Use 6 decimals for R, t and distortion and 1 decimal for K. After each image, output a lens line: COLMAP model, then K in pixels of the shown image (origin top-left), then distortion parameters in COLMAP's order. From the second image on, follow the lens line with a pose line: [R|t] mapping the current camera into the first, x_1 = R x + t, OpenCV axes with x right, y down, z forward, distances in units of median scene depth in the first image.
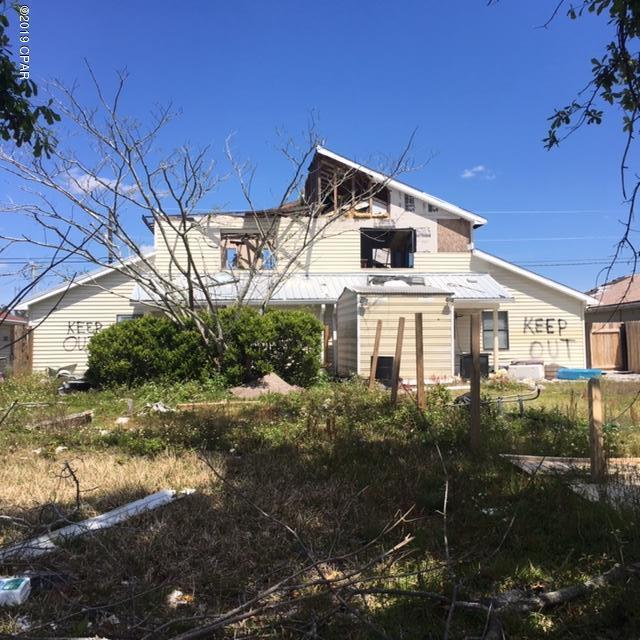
lens RADIAL K [[768.1, 0, 320.0], [0, 768.1, 319.8], [0, 0, 1]] dist [0.070791, 0.000000]
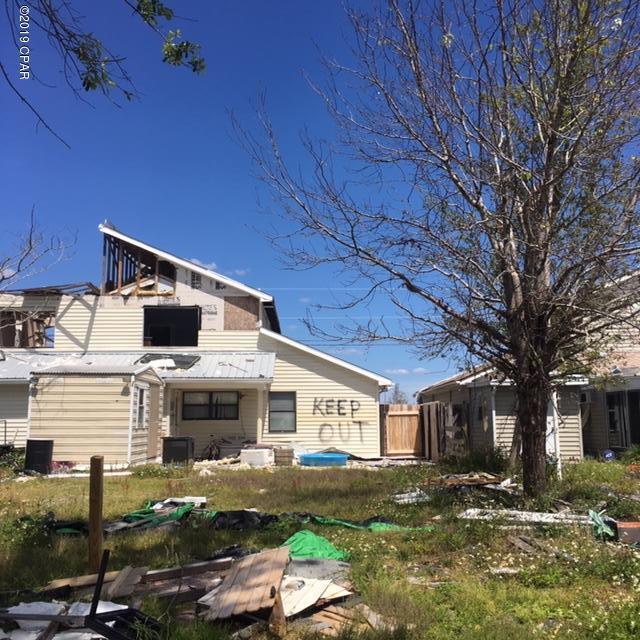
lens RADIAL K [[768.1, 0, 319.8], [0, 768.1, 319.6], [0, 0, 1]] dist [0.070791, 0.000000]
pose [[0.993402, -0.002500, -0.114661, 0.384962], [-0.008727, 0.995217, -0.097302, -0.007429], [0.114356, 0.097660, 0.988628, 0.049760]]
